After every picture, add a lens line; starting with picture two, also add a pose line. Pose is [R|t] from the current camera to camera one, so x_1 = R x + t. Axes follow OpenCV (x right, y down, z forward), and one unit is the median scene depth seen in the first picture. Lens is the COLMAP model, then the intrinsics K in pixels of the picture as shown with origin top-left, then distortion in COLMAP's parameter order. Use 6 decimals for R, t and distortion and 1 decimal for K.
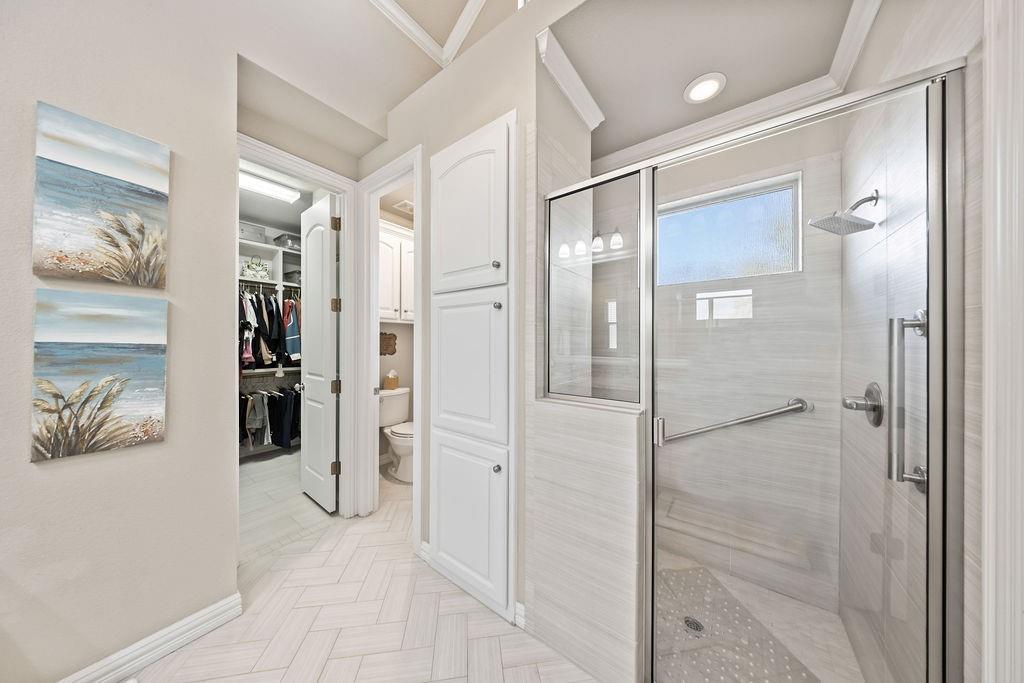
lens RADIAL K [[304.9, 0, 513.5], [0, 304.9, 343.2], [0, 0, 1]] dist [0.002182, 0.000131]
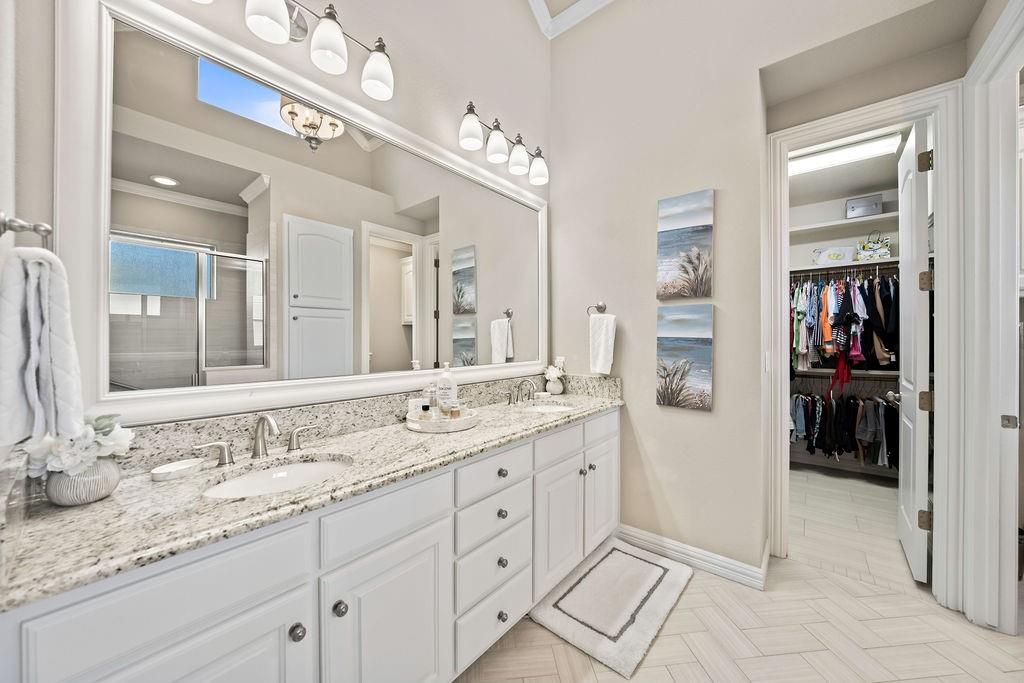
lens RADIAL K [[385.6, 0, 513.1], [0, 385.6, 341.3], [0, 0, 1]] dist [-0.002087, -0.000138]
pose [[-0.056674, -0.001467, -0.998392, 0.586685], [0.000073, 0.999999, -0.001474, 0.020140], [0.998393, -0.000156, -0.056673, 0.238407]]
